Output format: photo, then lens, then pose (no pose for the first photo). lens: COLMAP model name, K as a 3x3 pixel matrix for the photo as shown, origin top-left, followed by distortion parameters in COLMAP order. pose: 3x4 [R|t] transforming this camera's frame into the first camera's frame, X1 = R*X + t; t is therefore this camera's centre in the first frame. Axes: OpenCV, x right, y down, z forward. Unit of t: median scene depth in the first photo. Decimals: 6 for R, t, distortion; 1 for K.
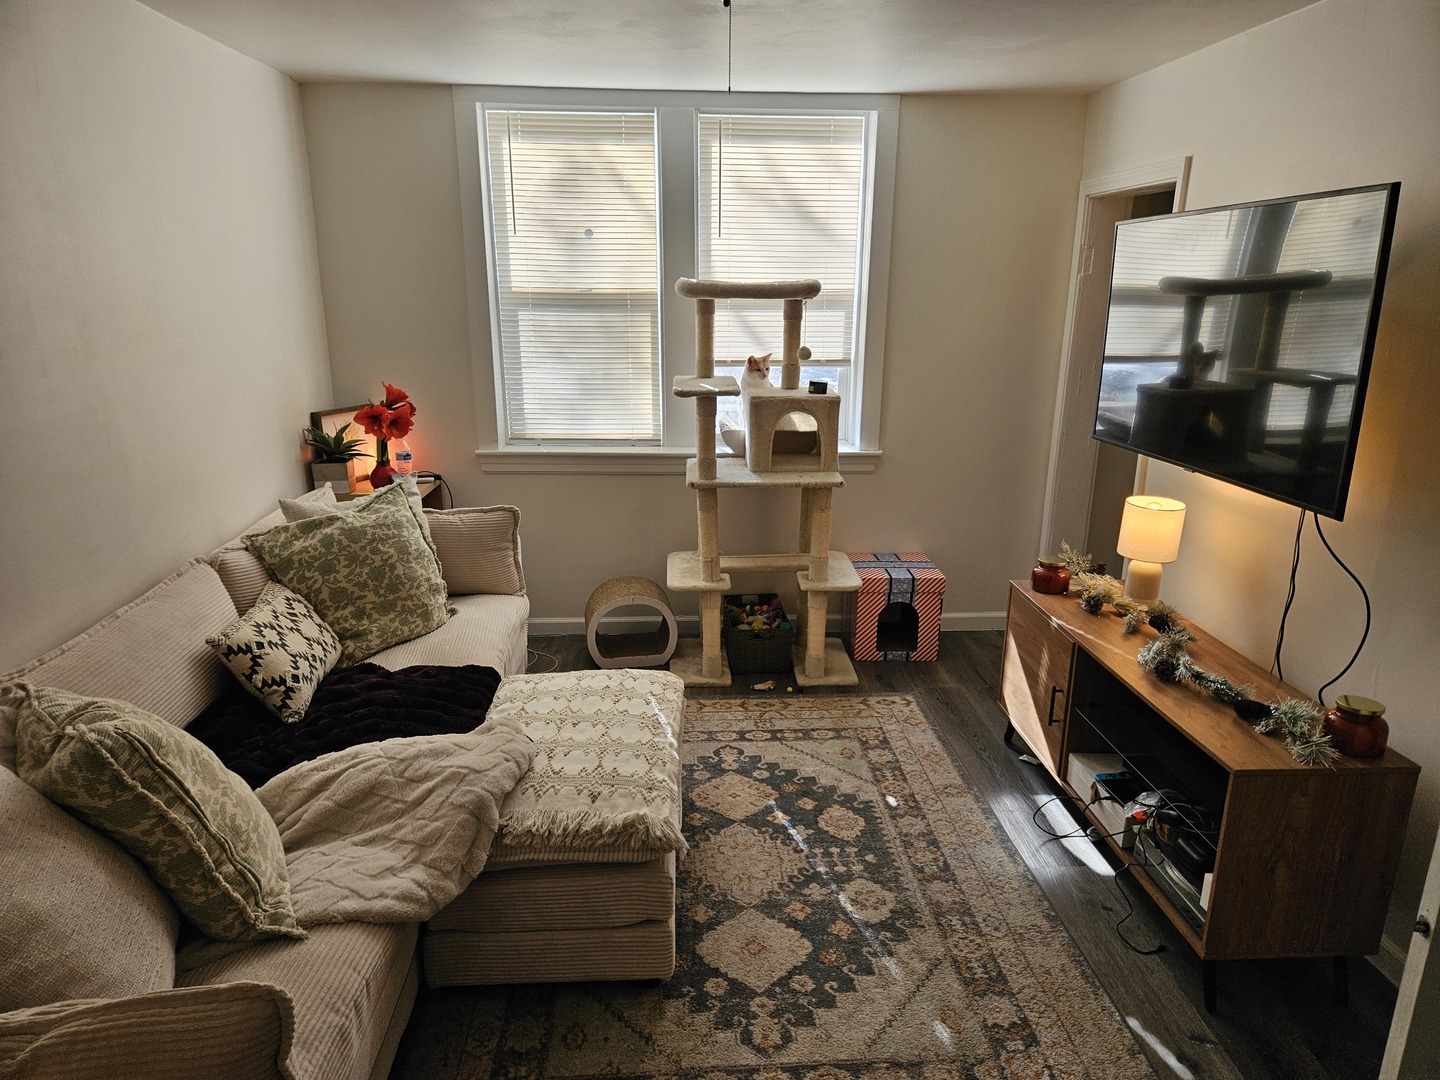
lens RADIAL K [[973.4, 0, 726.0], [0, 973.4, 548.2], [0, 0, 1]] dist [0.070830, 0.000301]
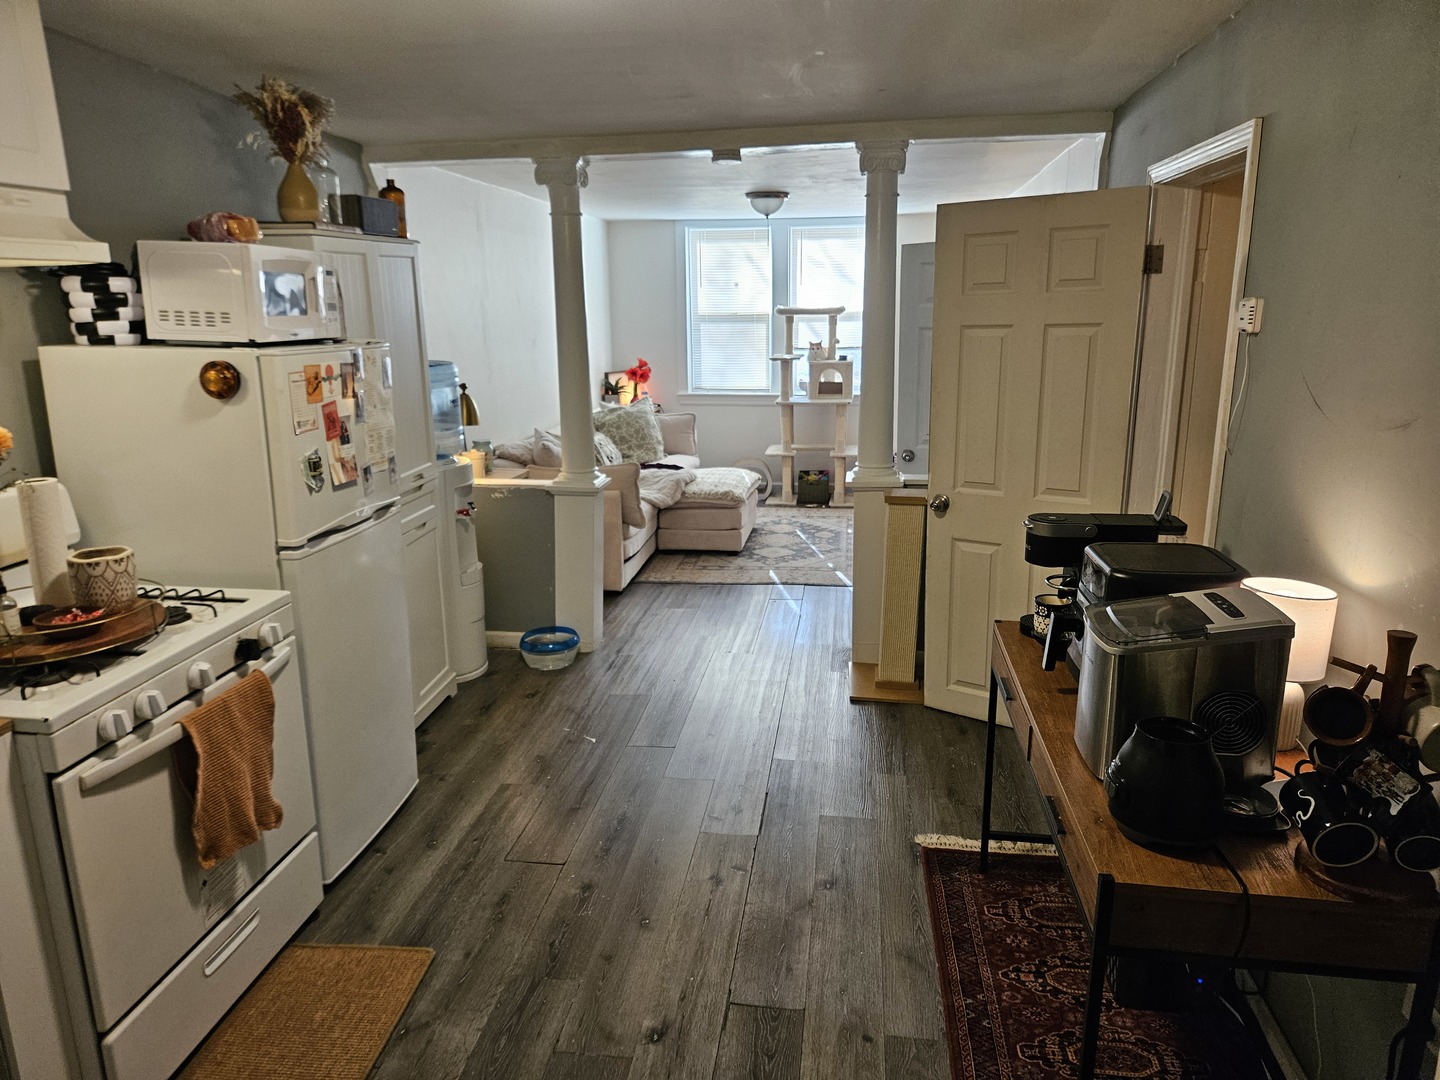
lens RADIAL K [[973.4, 0, 713.4], [0, 973.4, 536.6], [0, 0, 1]] dist [0.070830, 0.000301]
pose [[0.979687, 0.030011, -0.198273, 0.242635], [-0.038590, 0.998472, -0.039548, 0.295023], [0.196784, 0.046396, 0.979349, -1.018130]]
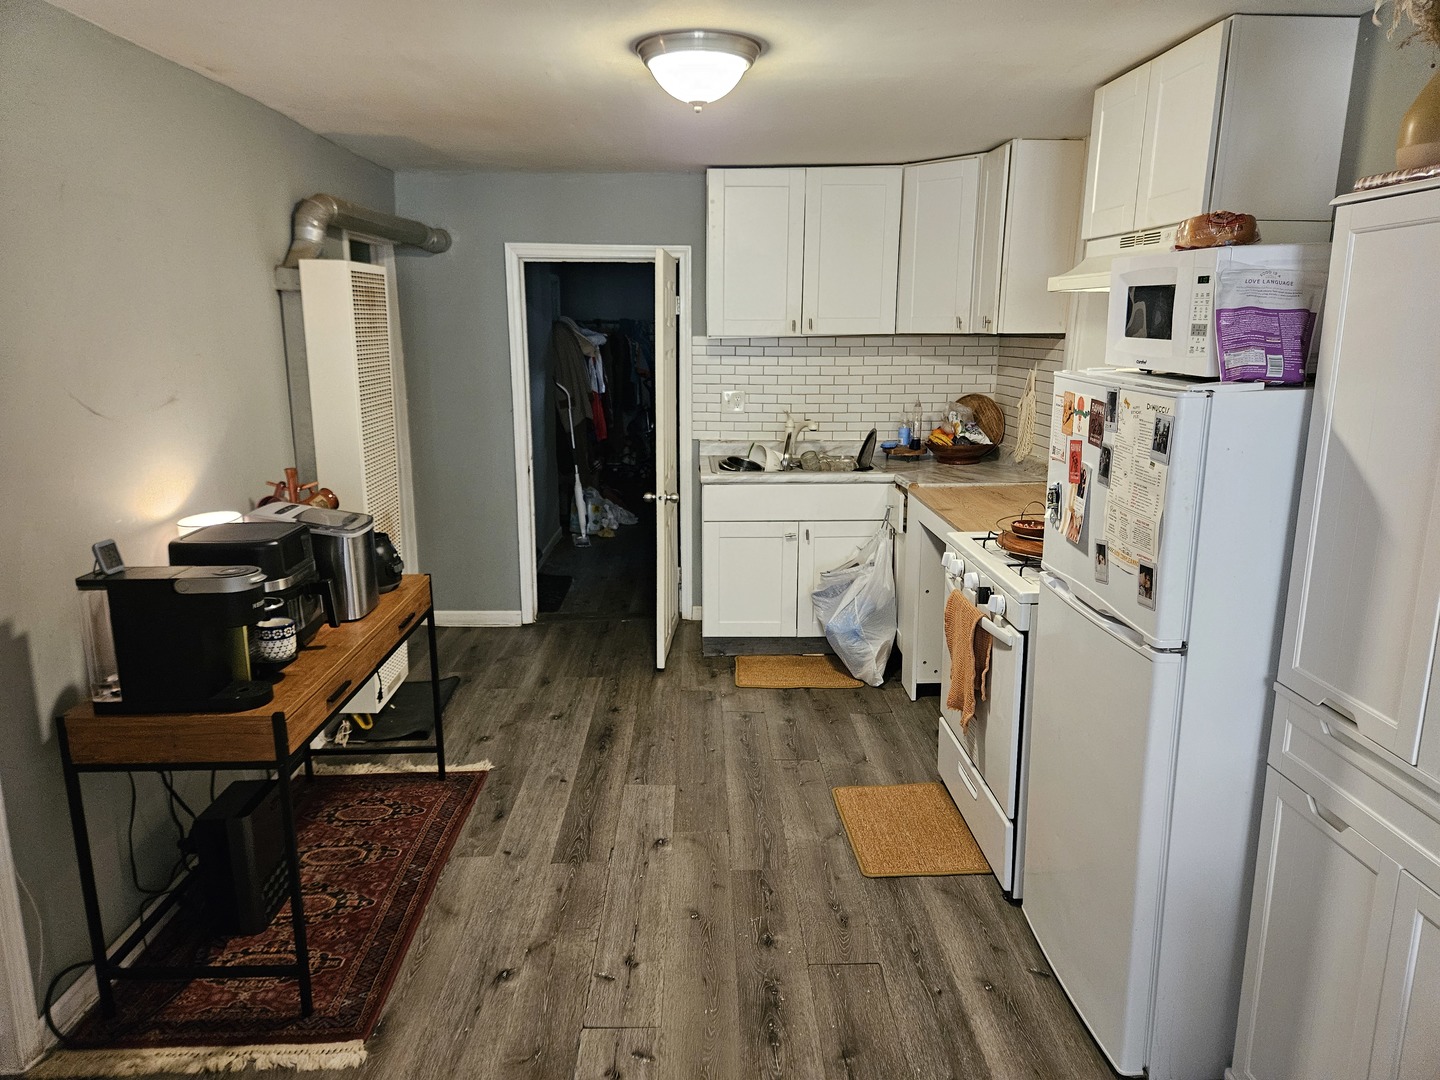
lens RADIAL K [[973.4, 0, 720.3], [0, 973.4, 534.5], [0, 0, 1]] dist [0.070830, 0.000301]
pose [[-0.999446, -0.015737, 0.029333, -0.412510], [0.000376, 0.875794, 0.482684, -0.780165], [-0.033286, 0.482428, -0.875303, 2.626060]]
